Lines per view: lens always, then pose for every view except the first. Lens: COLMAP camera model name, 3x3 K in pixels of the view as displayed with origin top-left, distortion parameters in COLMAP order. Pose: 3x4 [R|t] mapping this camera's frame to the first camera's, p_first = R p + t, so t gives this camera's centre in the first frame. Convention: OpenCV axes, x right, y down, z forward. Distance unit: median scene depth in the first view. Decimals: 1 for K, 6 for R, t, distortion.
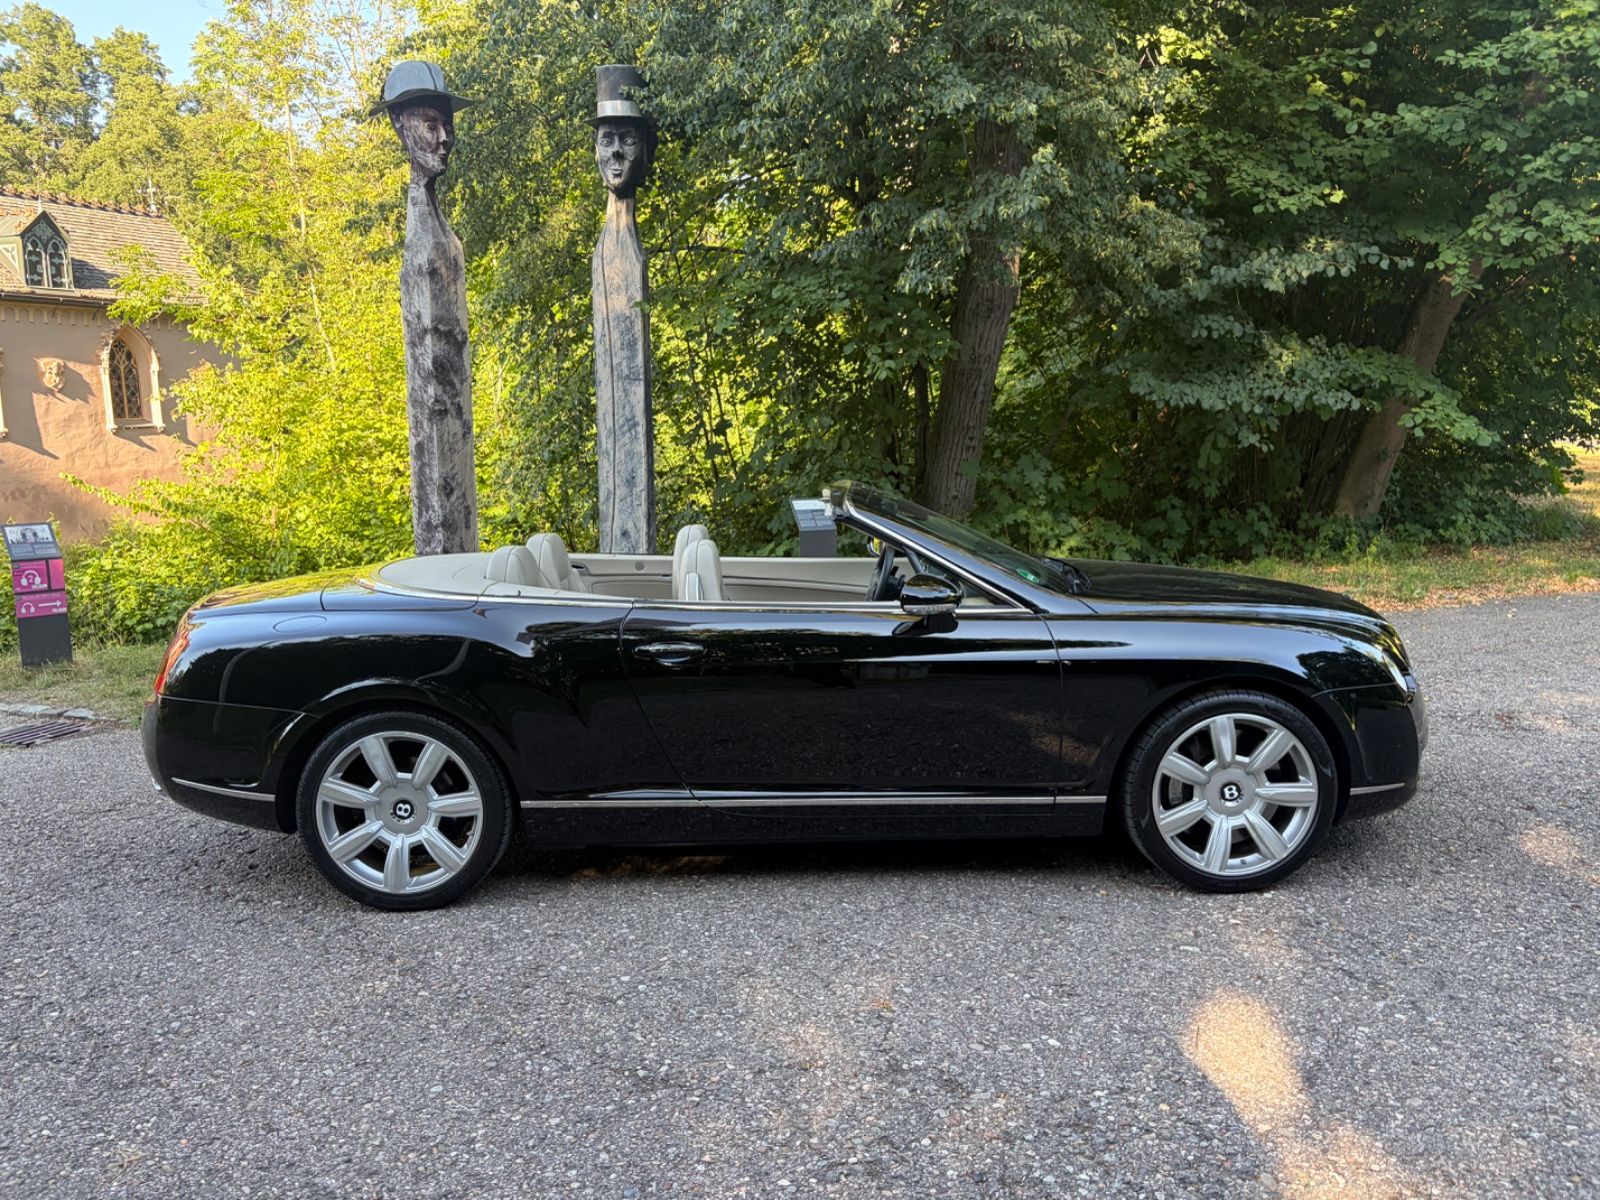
lens RADIAL K [[1214.4, 0, 804.9], [0, 1214.4, 603.3], [0, 0, 1]] dist [0.004478, 0.002171]
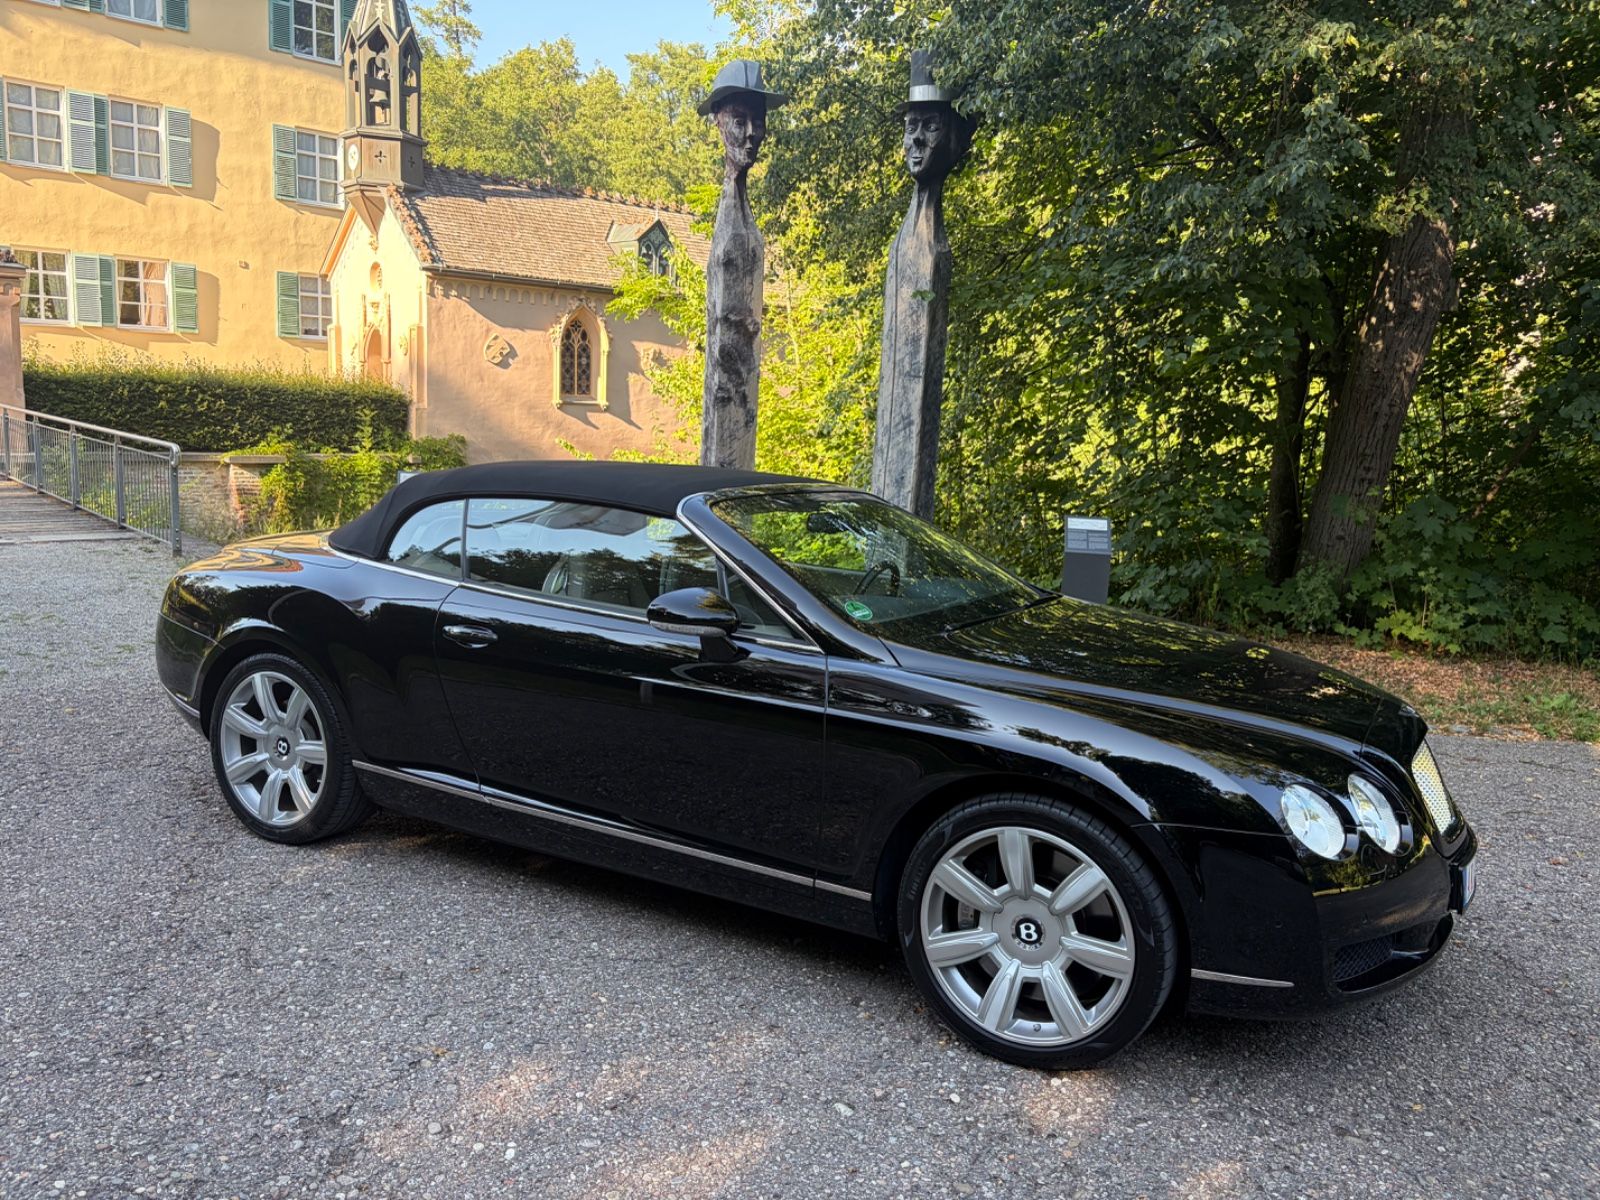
lens RADIAL K [[1206.5, 0, 800.0], [0, 1206.5, 600.0], [0, 0, 1]] dist [0.046300, -0.054452]
pose [[0.872734, 0.132227, -0.469948, 0.551802], [-0.135514, 0.990407, 0.027006, -0.049273], [0.469011, 0.040116, 0.882281, 0.261744]]
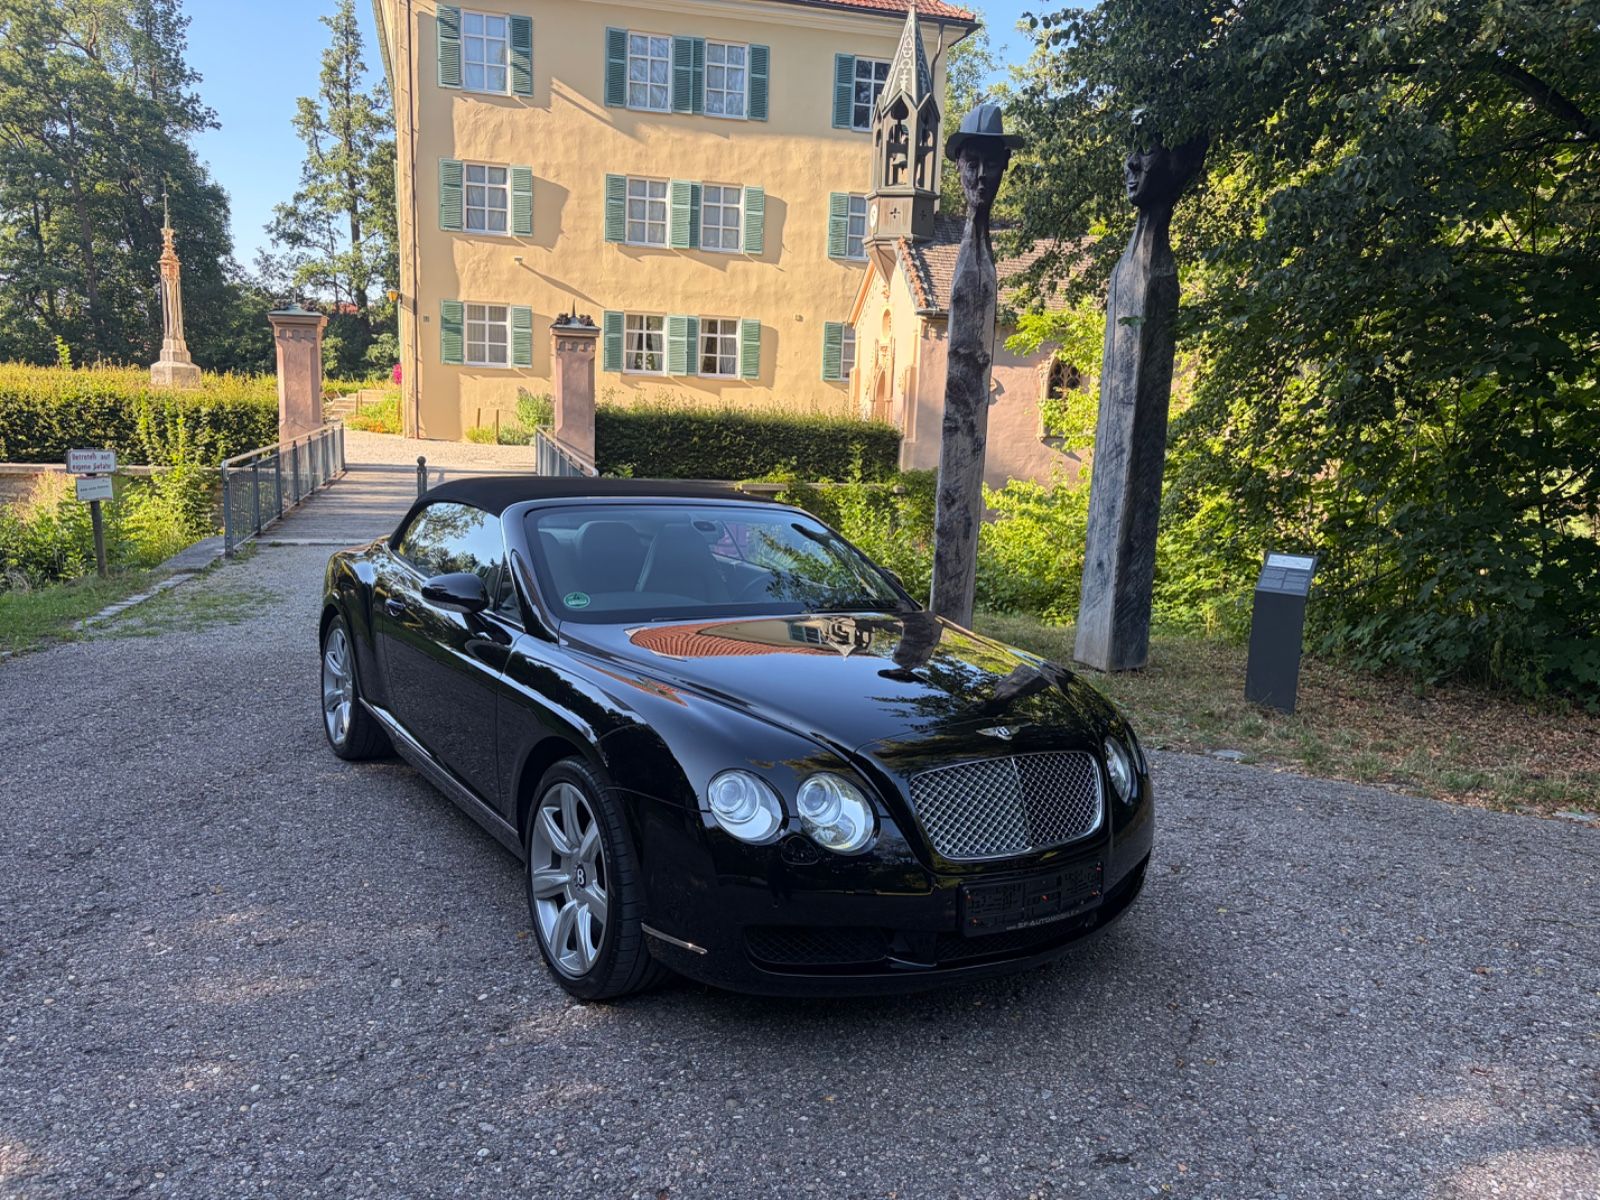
lens RADIAL K [[1214.1, 0, 807.5], [0, 1214.1, 595.0], [0, 0, 1]] dist [0.055993, -0.069645]
pose [[0.551153, 0.158880, -0.819139, 1.126697], [-0.179083, 0.981351, 0.069848, -0.133305], [0.814960, 0.108196, 0.569327, 0.608350]]
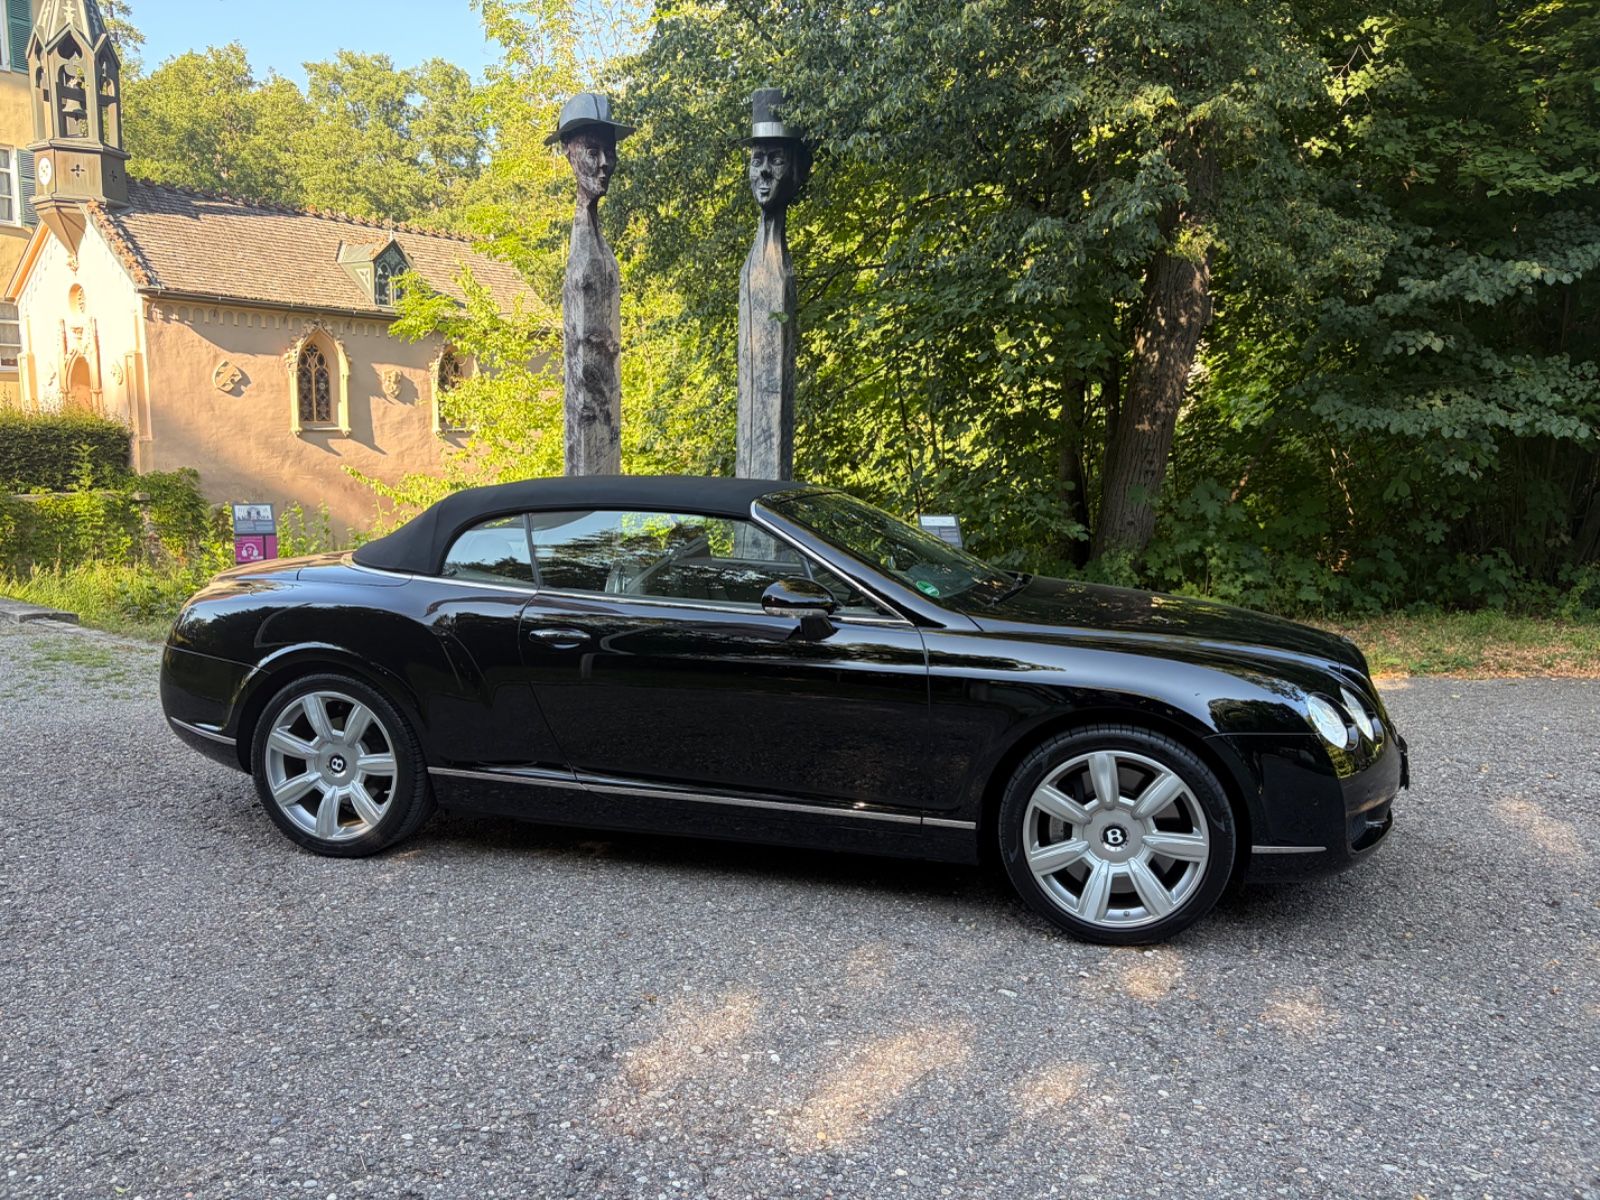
lens RADIAL K [[1205.8, 0, 796.2], [0, 1205.8, 608.2], [0, 0, 1]] dist [0.025499, -0.018604]
pose [[0.963141, 0.067834, -0.260304, 0.344092], [-0.071350, 0.997443, -0.004068, 0.003441], [0.259362, 0.022491, 0.965518, 0.045007]]
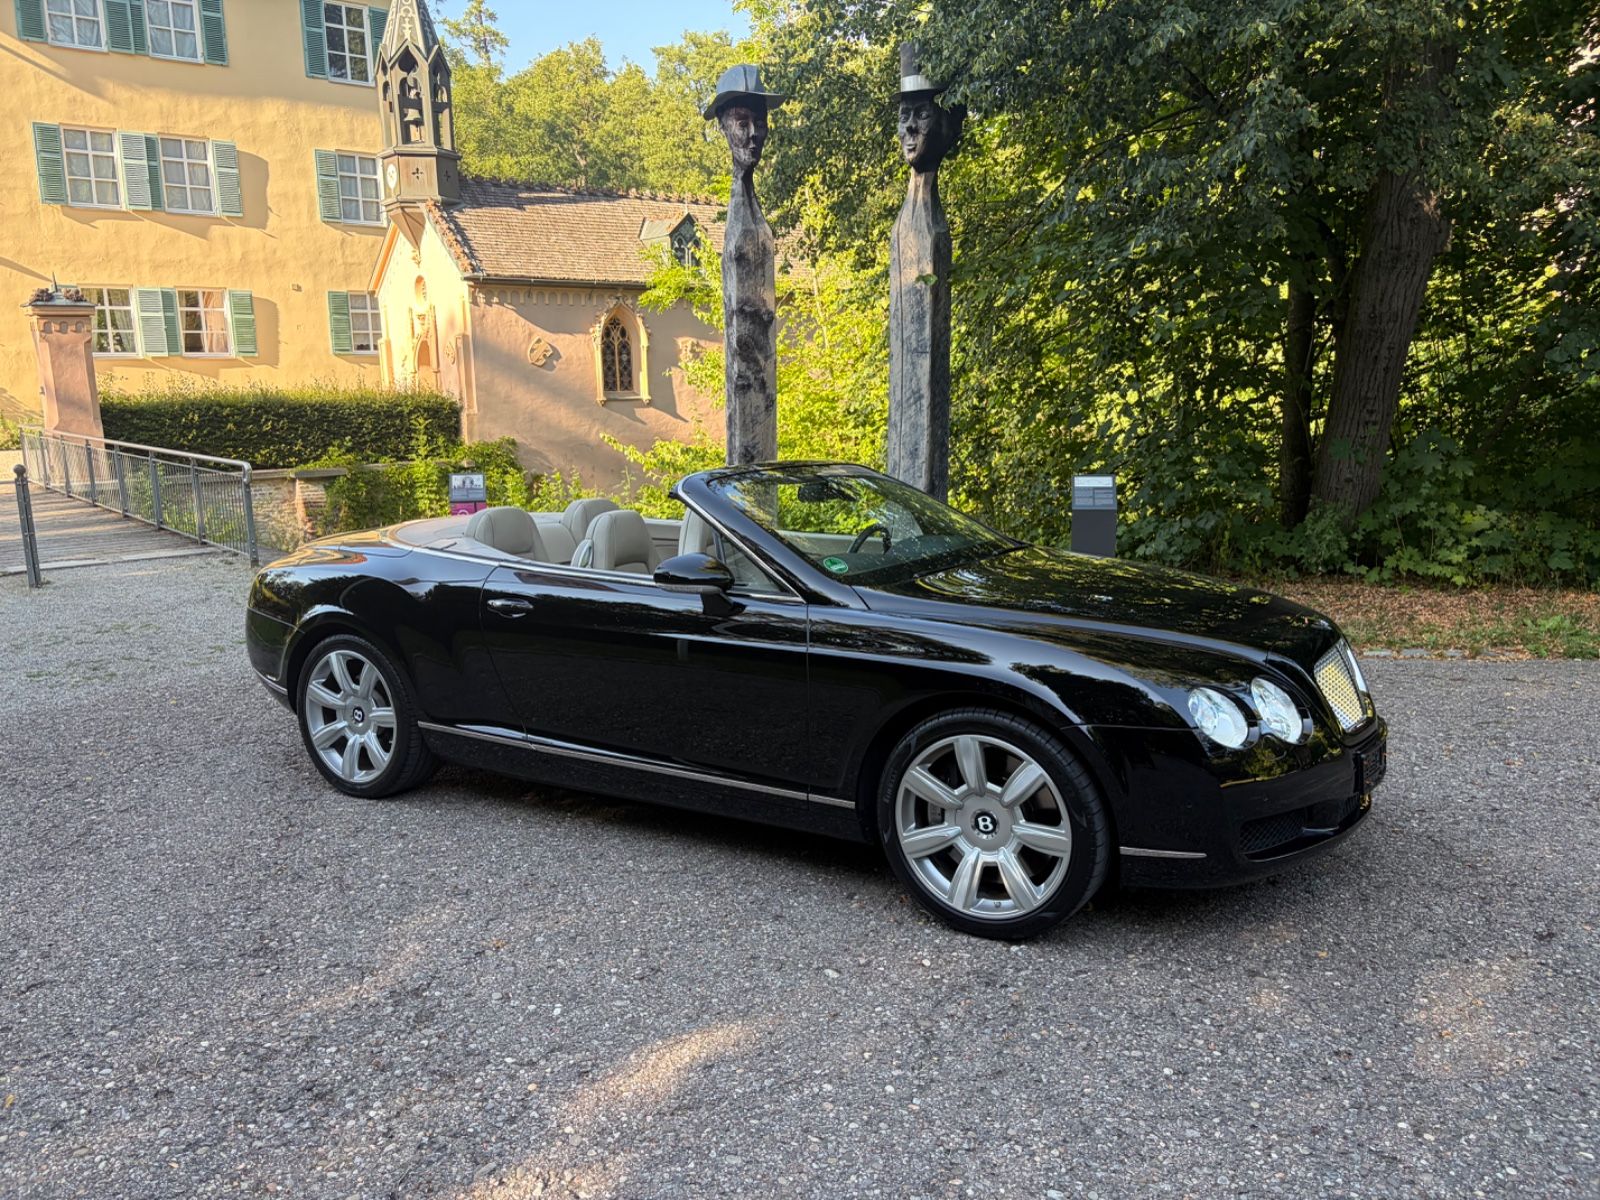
lens RADIAL K [[1205.8, 0, 796.2], [0, 1205.8, 608.2], [0, 0, 1]] dist [0.025499, -0.018604]
pose [[0.853436, 0.092212, -0.512976, 0.669613], [-0.075447, 0.995715, 0.053467, -0.038277], [0.515708, -0.006929, 0.856736, 0.173199]]
